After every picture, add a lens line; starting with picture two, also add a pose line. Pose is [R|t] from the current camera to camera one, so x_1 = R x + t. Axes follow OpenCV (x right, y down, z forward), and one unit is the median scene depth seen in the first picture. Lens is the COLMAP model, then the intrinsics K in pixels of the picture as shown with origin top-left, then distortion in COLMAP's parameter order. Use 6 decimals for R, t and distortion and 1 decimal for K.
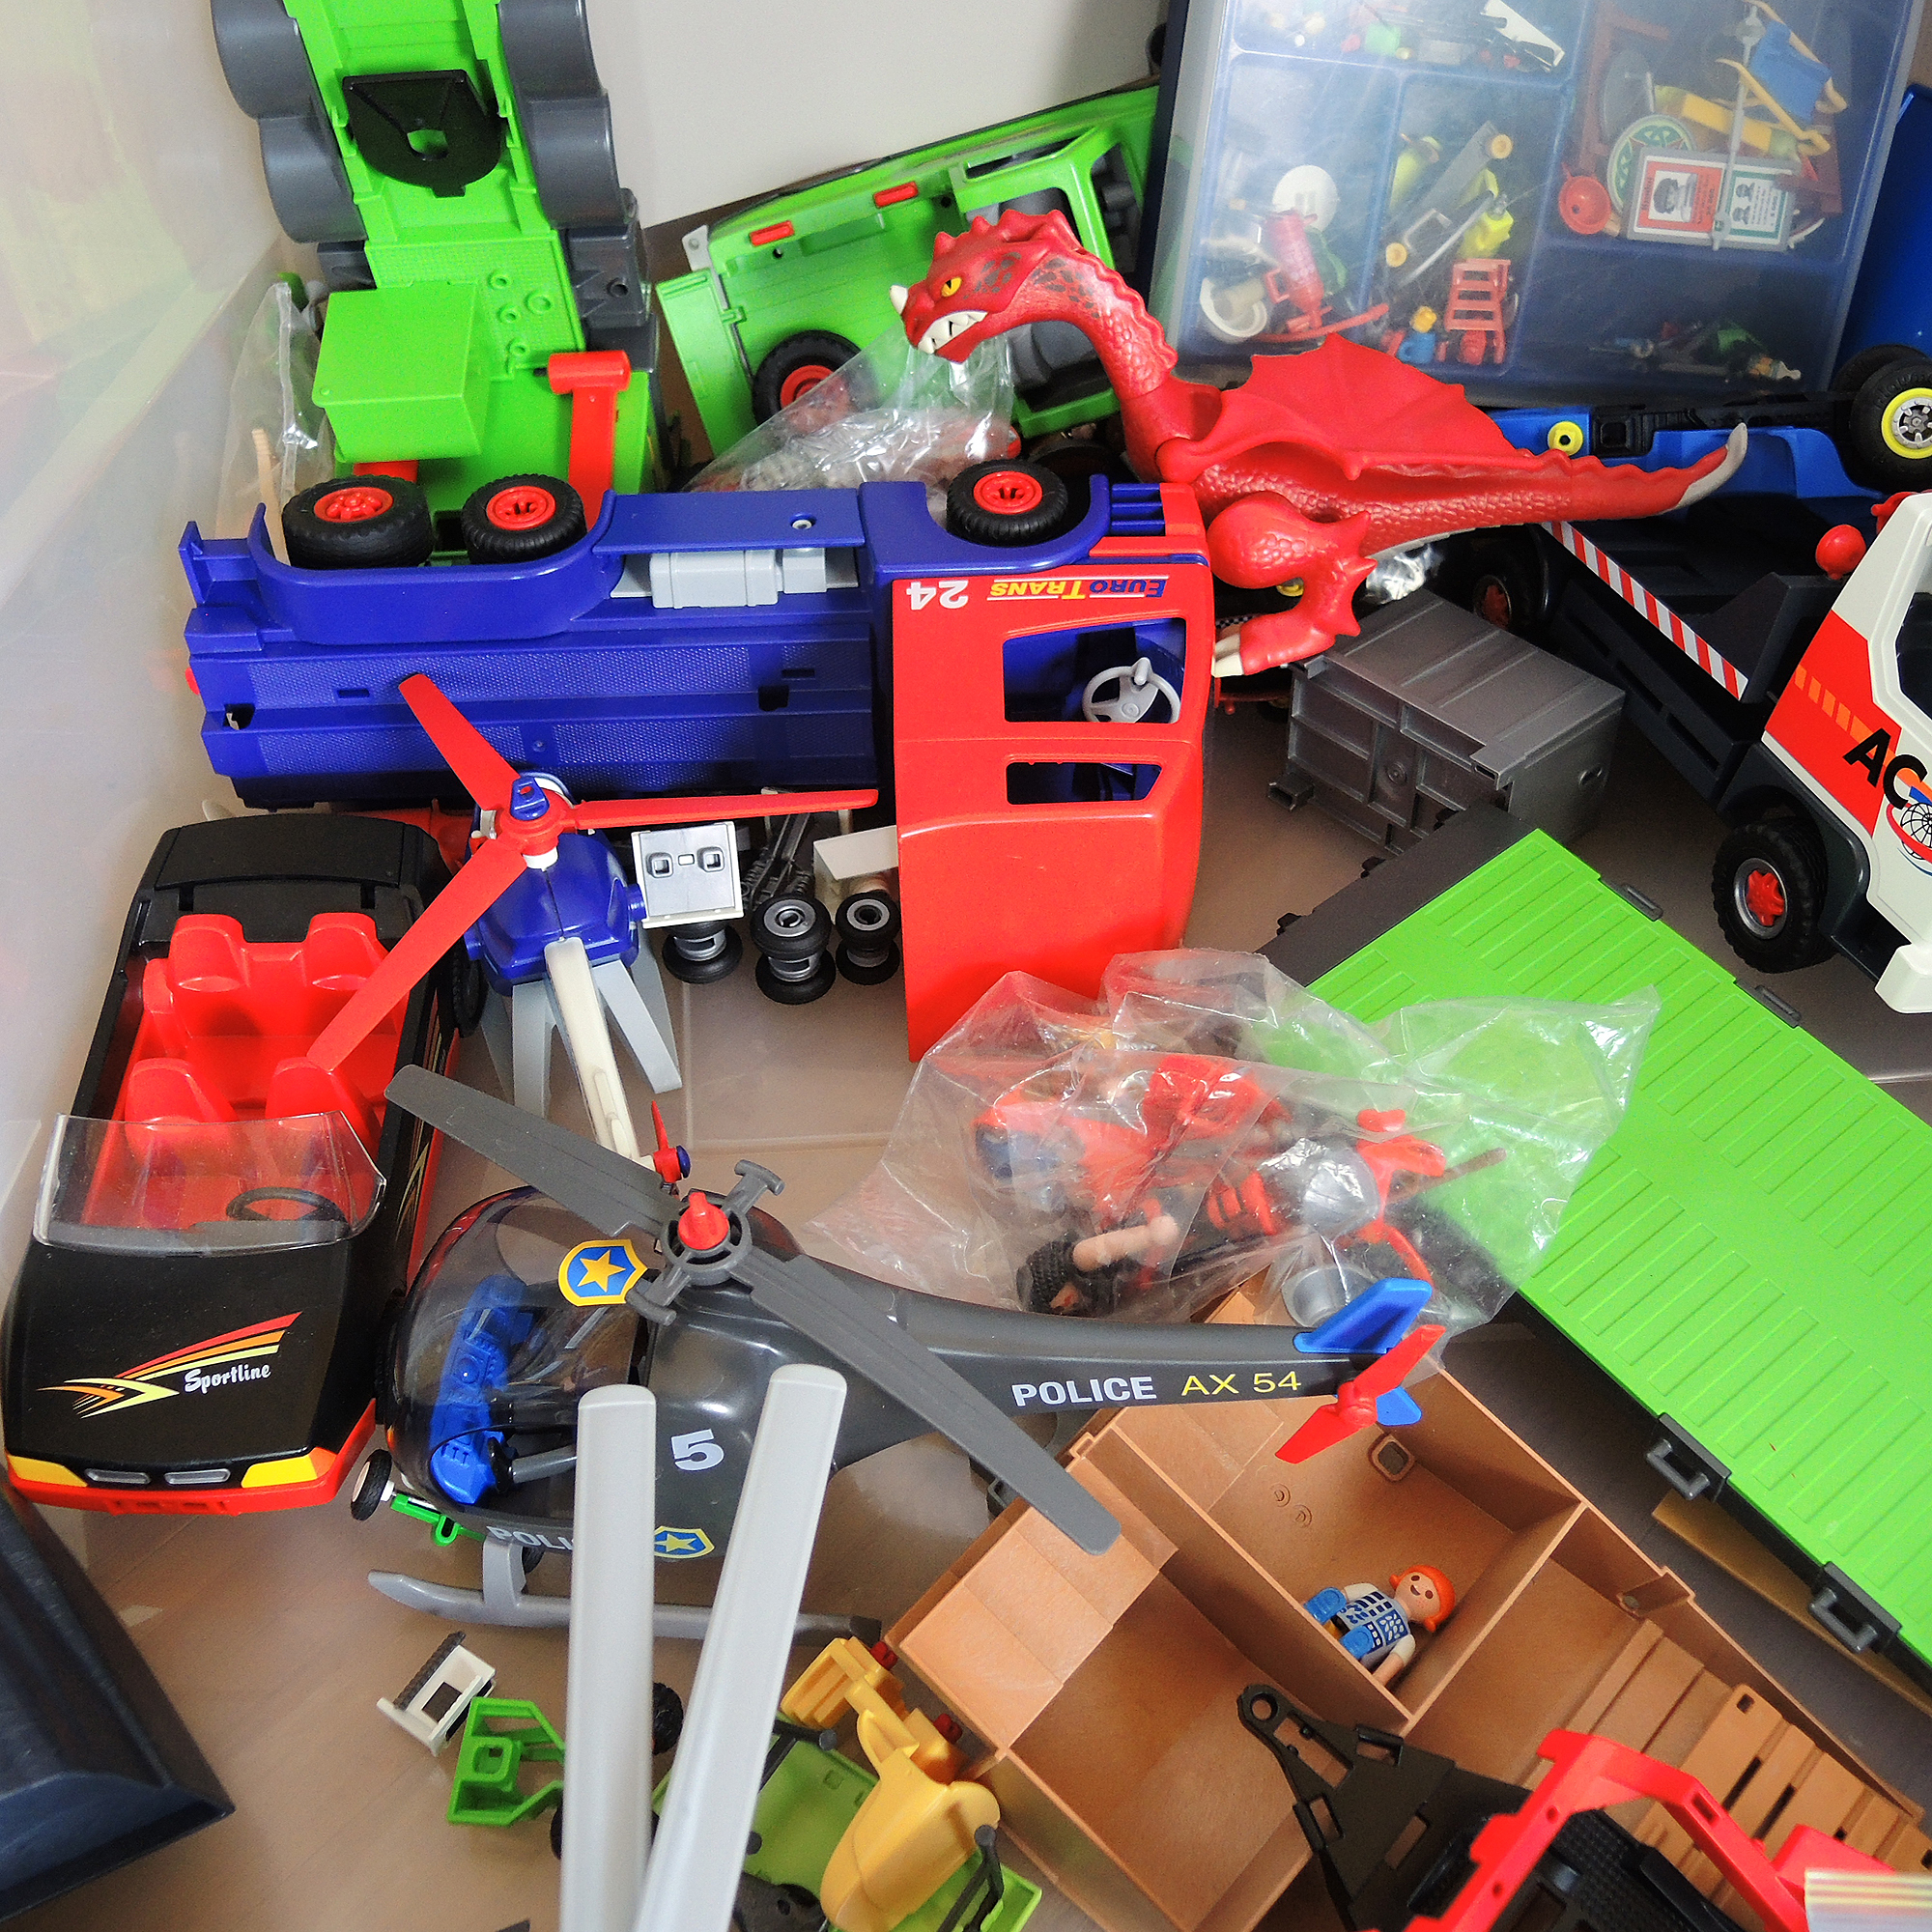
lens RADIAL K [[2149.0, 0, 966.0], [0, 2149.0, 966.0], [0, 0, 1]] dist [-0.036852, -0.059326]
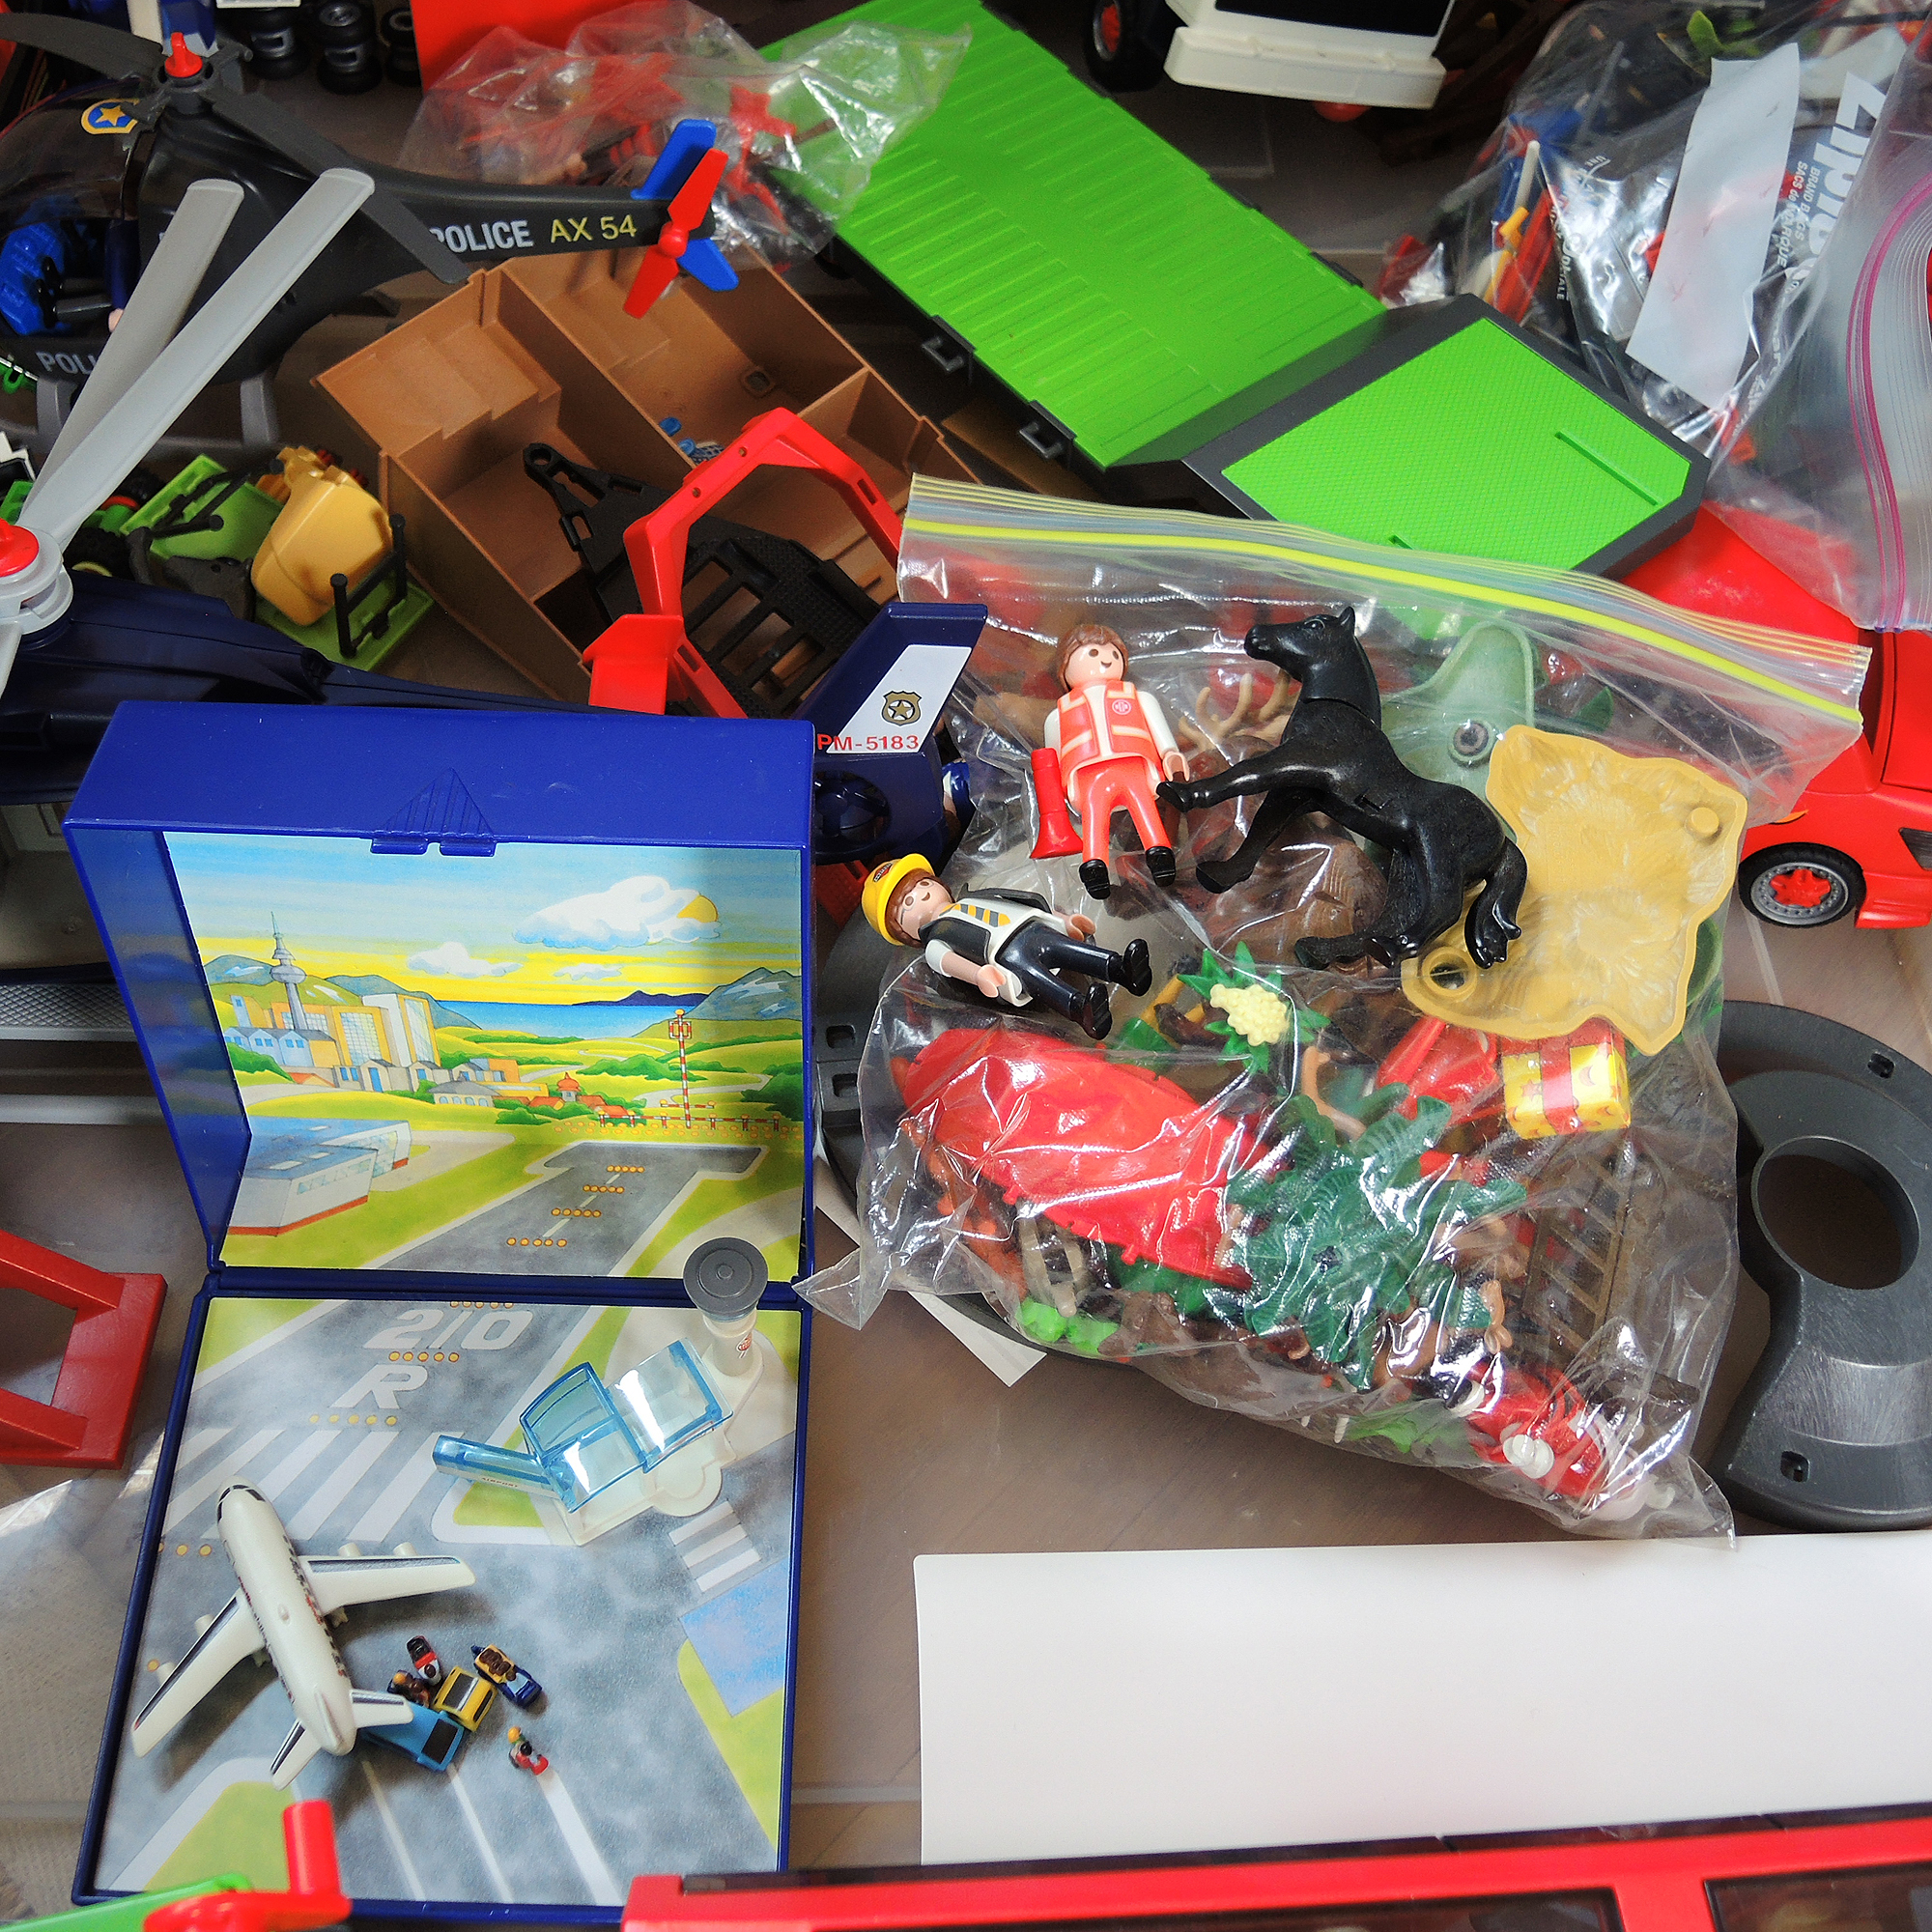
lens RADIAL K [[2149.0, 0, 966.0], [0, 2149.0, 966.0], [0, 0, 1]] dist [-0.036852, -0.059326]
pose [[0.997497, 0.044157, 0.055224, 0.303258], [-0.048548, 0.995541, 0.080875, 0.526636], [-0.051407, -0.083353, 0.995193, -0.370365]]
